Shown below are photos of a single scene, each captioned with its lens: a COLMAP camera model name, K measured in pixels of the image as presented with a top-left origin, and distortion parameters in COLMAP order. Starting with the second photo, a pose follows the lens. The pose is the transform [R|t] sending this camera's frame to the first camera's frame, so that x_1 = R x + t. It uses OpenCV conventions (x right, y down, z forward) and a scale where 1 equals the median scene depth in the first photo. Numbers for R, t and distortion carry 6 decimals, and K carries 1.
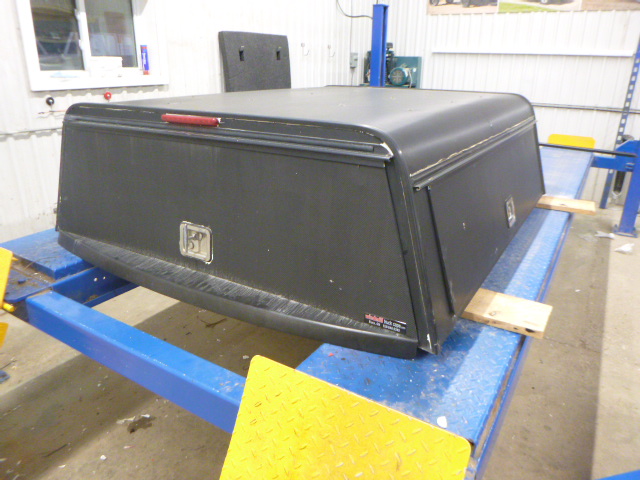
lens RADIAL K [[471.7, 0, 321.2], [0, 471.7, 239.8], [0, 0, 1]] dist [-0.063309, 0.010325]
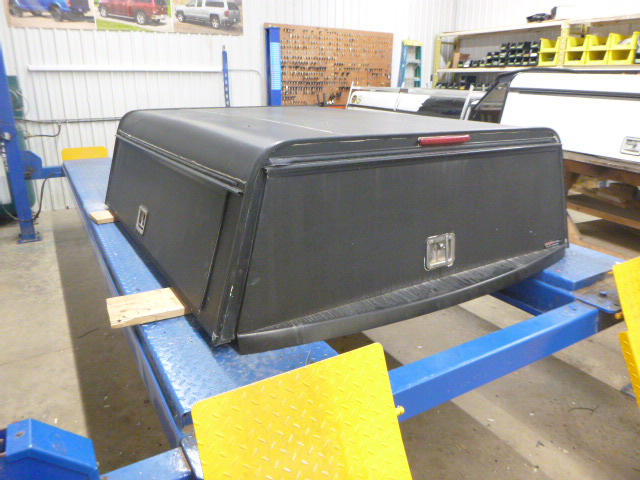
lens RADIAL K [[471.7, 0, 321.3], [0, 471.7, 242.4], [0, 0, 1]] dist [-0.063309, 0.010325]
pose [[0.460582, -0.291649, 0.838335, -0.623650], [0.309980, 0.937862, 0.155971, -0.129617], [-0.831731, 0.188029, 0.522368, 0.316270]]
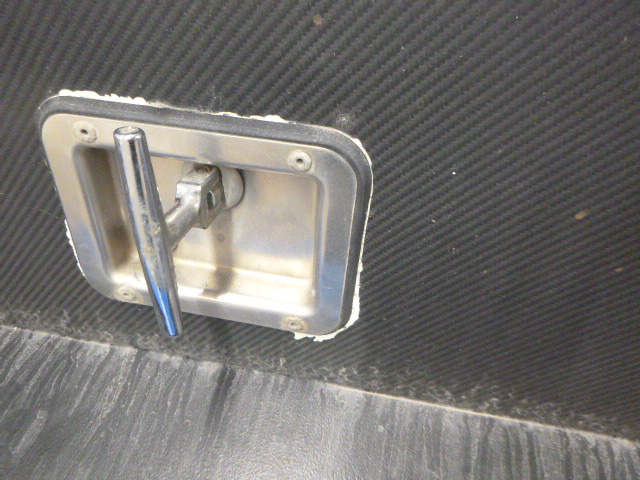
lens RADIAL K [[471.7, 0, 319.1], [0, 471.7, 240.1], [0, 0, 1]] dist [-0.063309, 0.010325]
pose [[0.932730, -0.251891, 0.258002, -0.131569], [0.111024, 0.881397, 0.459144, -0.025699], [-0.343057, -0.399613, 0.850071, 0.422210]]
